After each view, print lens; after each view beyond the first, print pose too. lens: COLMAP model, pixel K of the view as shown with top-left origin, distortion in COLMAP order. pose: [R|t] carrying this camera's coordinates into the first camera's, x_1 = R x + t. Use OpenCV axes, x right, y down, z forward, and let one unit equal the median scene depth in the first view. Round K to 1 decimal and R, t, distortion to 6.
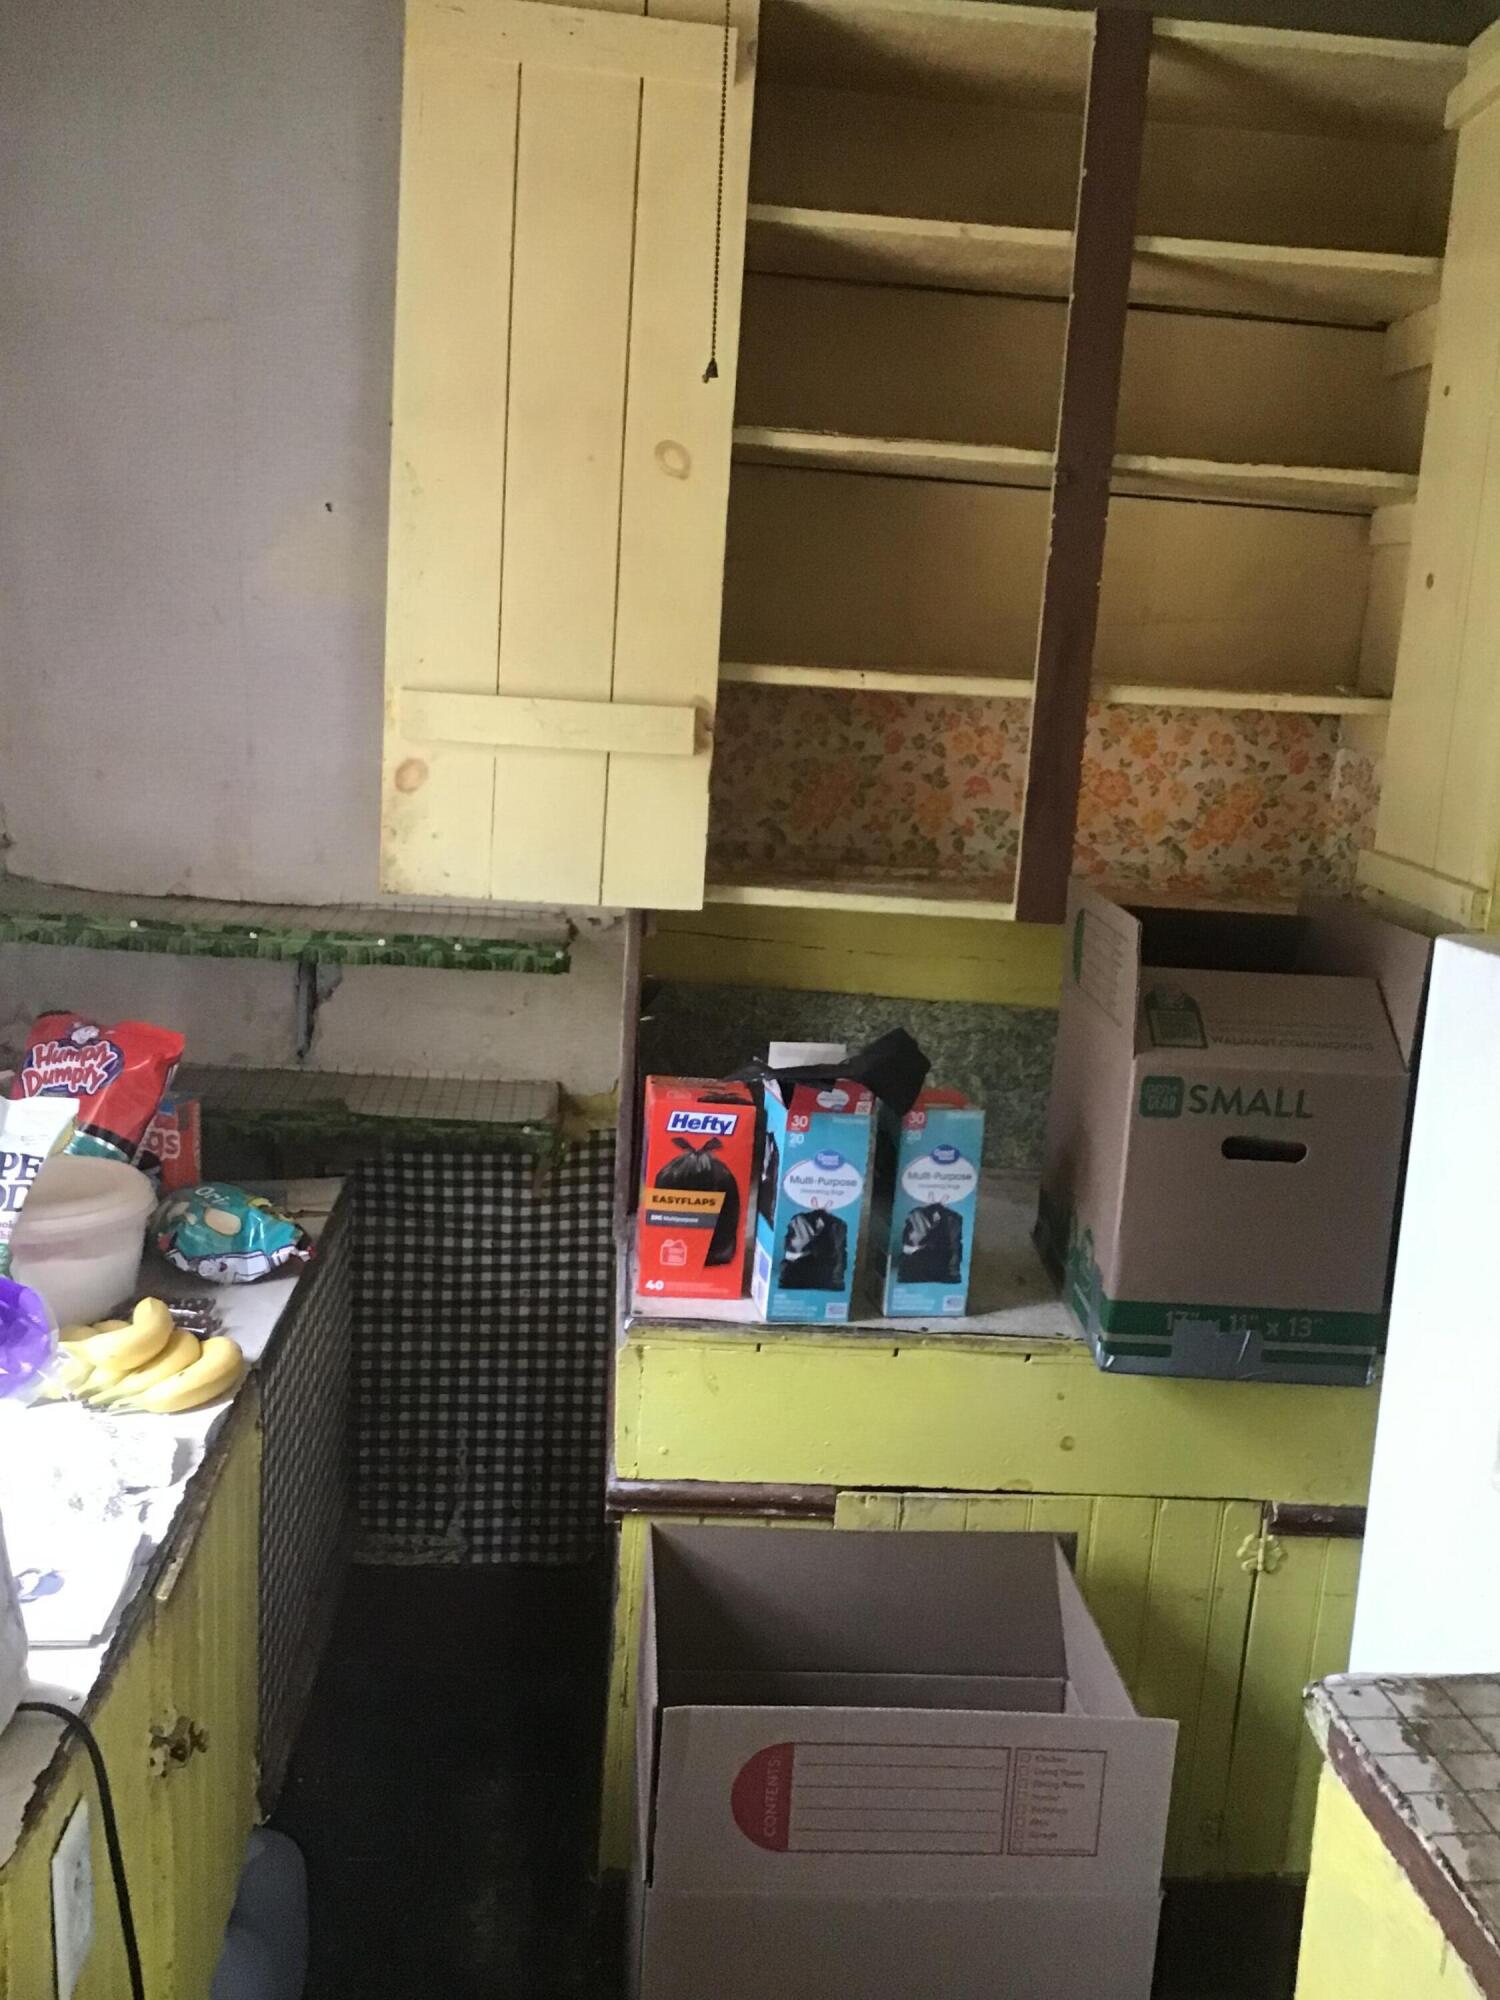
lens RADIAL K [[1780.6, 0, 748.0], [0, 1780.6, 995.8], [0, 0, 1]] dist [0.105961, -0.146901]
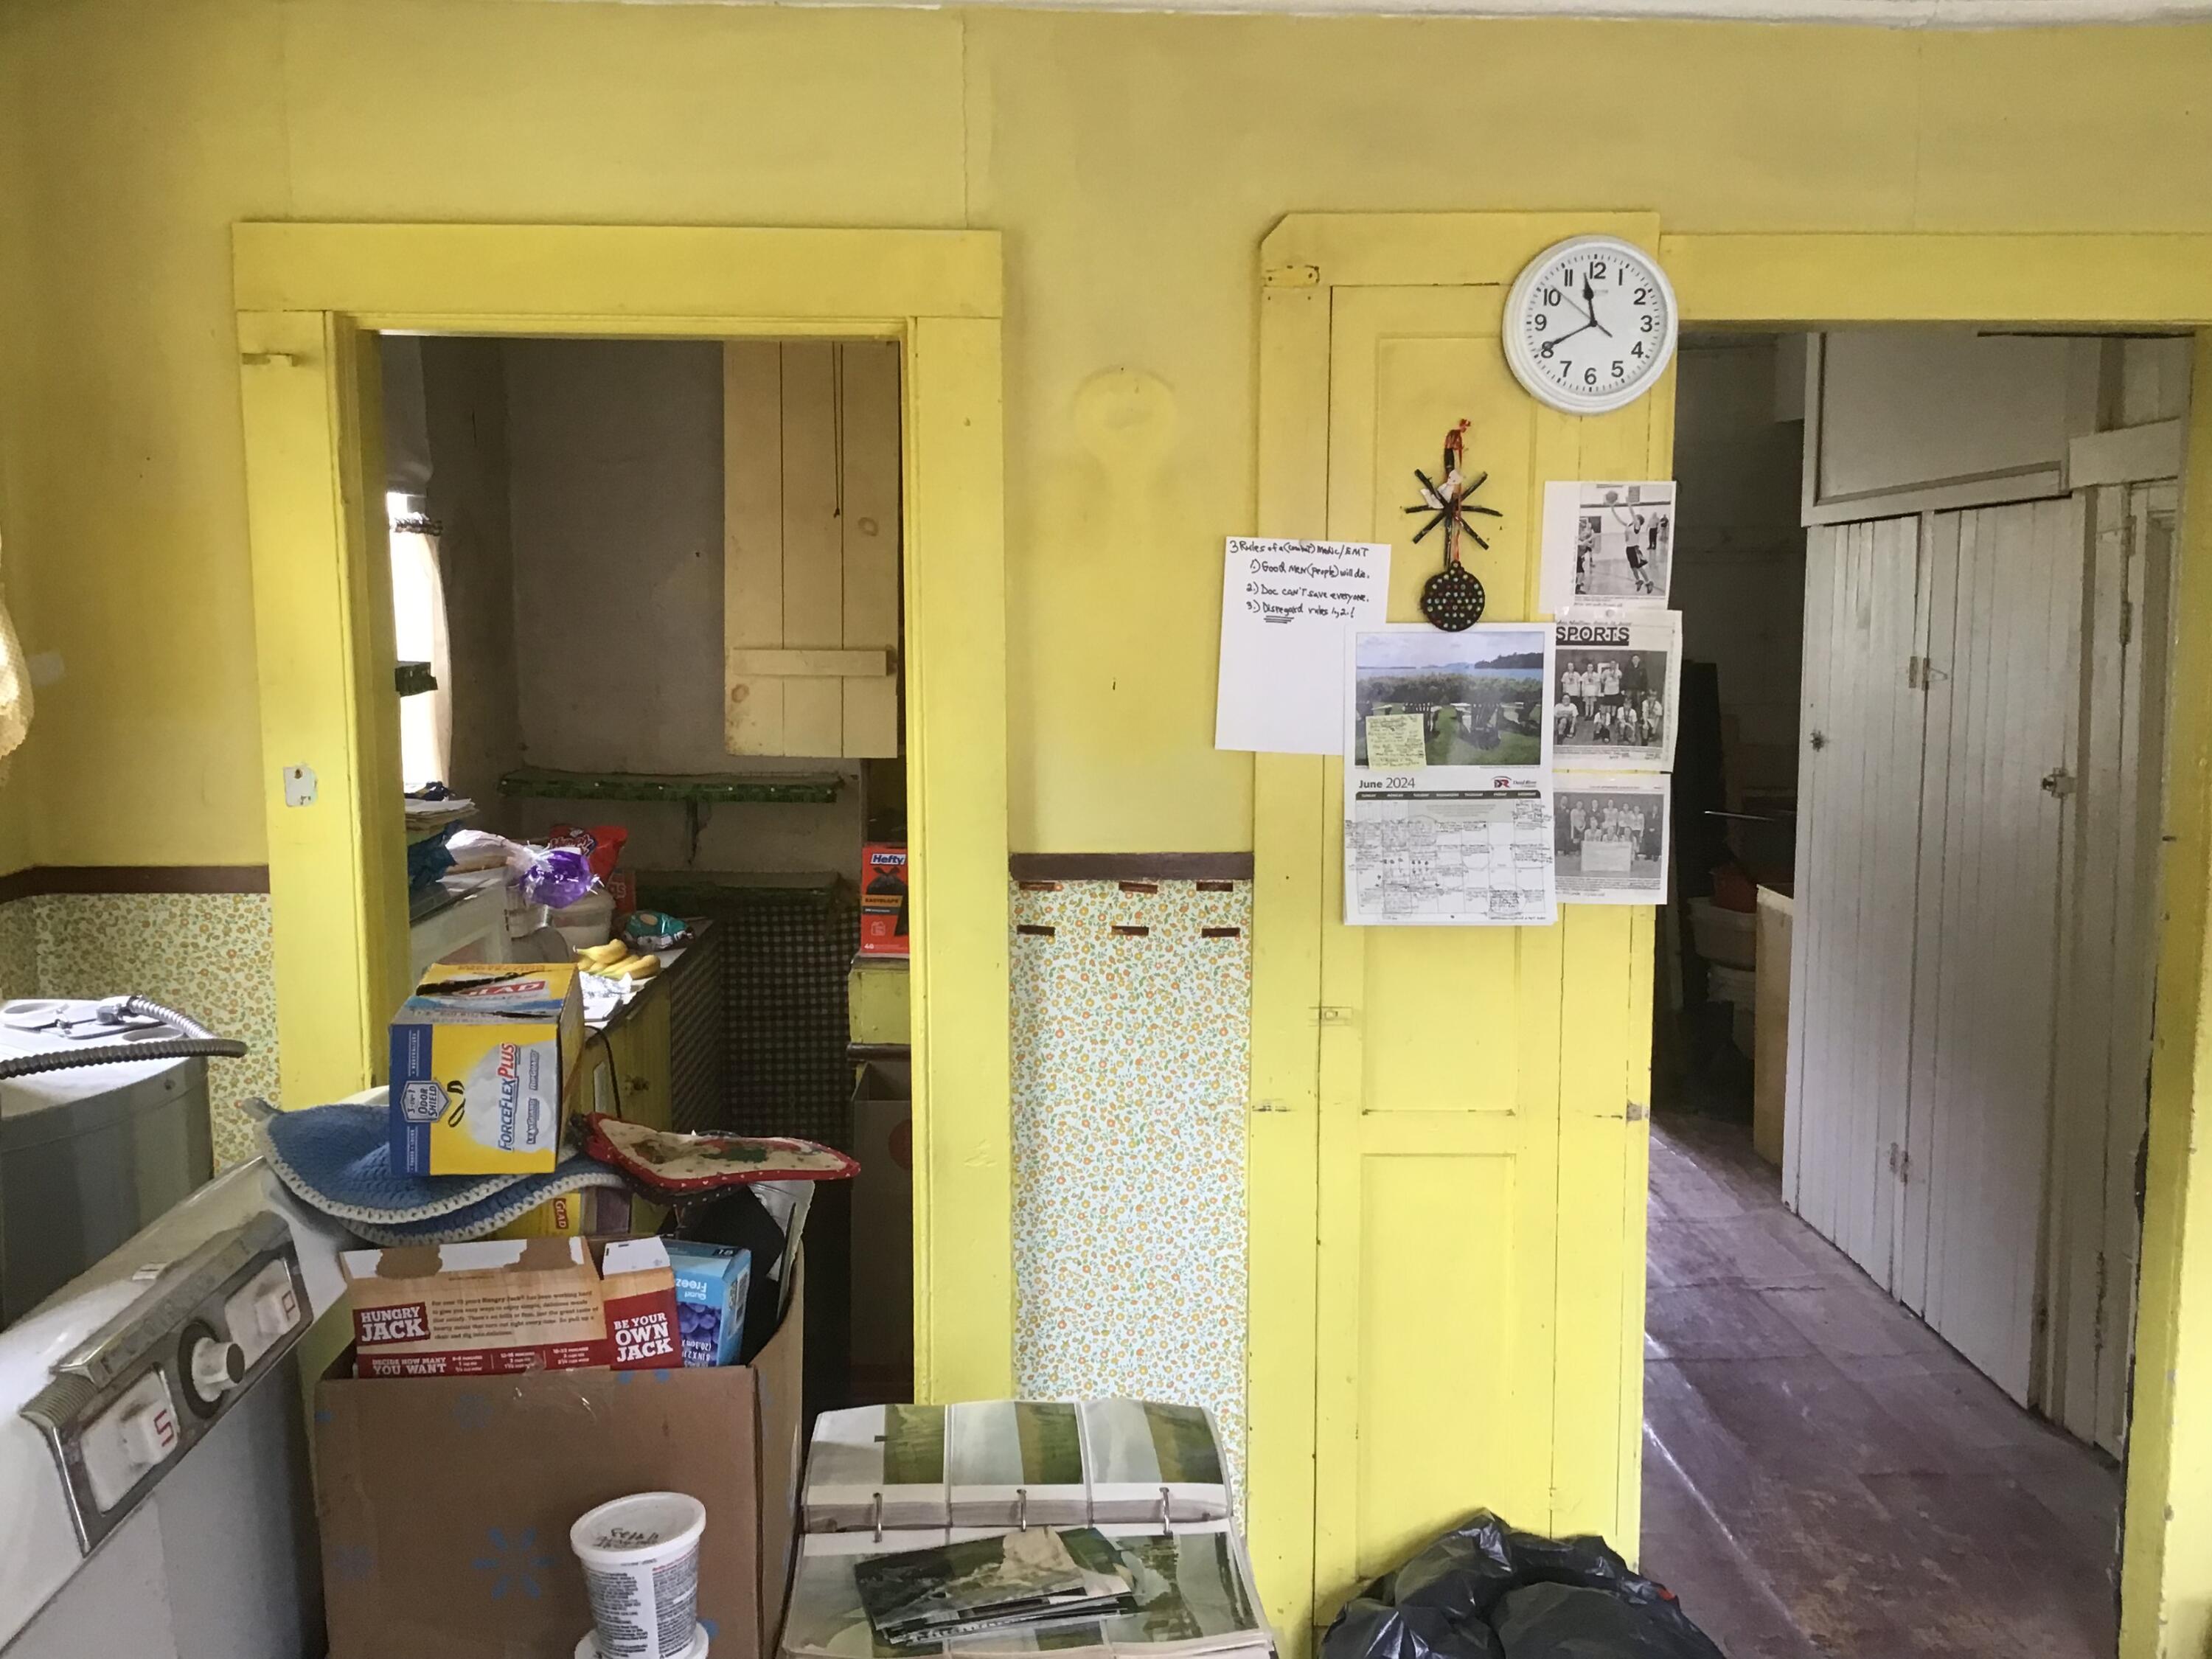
lens RADIAL K [[1969.3, 0, 1110.6], [0, 1969.3, 830.1], [0, 0, 1]] dist [0.105961, -0.146901]
pose [[0.997860, -0.045336, -0.047126, 0.246137], [0.041283, 0.995638, -0.083675, 0.176894], [0.050714, 0.081550, 0.995378, -0.879899]]
